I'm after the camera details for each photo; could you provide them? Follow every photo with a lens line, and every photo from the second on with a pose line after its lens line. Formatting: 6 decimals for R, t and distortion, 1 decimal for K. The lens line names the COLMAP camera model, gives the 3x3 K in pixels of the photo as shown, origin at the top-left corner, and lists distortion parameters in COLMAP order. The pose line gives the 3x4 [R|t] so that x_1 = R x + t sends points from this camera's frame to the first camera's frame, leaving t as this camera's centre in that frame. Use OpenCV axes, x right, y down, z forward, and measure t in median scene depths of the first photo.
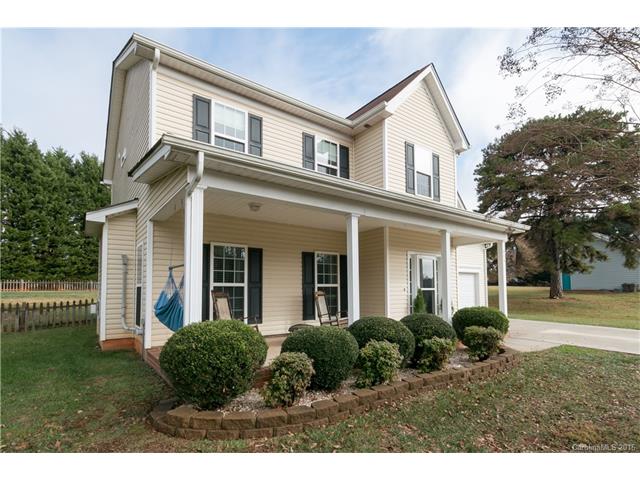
lens RADIAL K [[305.1, 0, 317.8], [0, 305.1, 237.5], [0, 0, 1]] dist [0.003594, 0.000981]
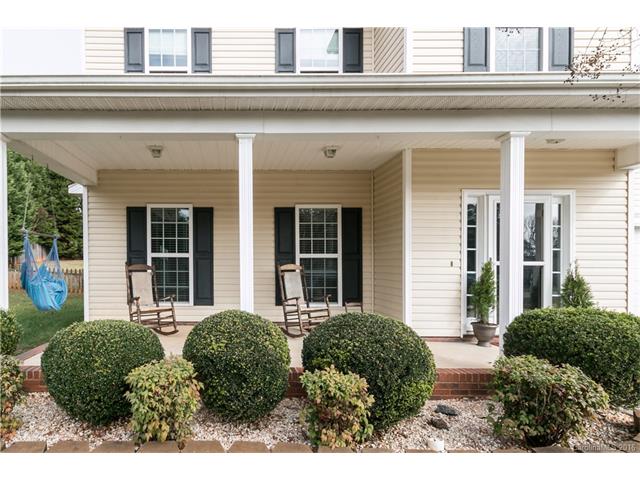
lens RADIAL K [[377.9, 0, 320.2], [0, 377.9, 222.4], [0, 0, 1]] dist [0.035590, -0.000099]
pose [[0.807413, -0.054973, -0.587420, 0.524495], [0.091960, 0.995207, 0.033264, 0.061159], [0.582775, -0.080877, 0.808599, 0.364635]]
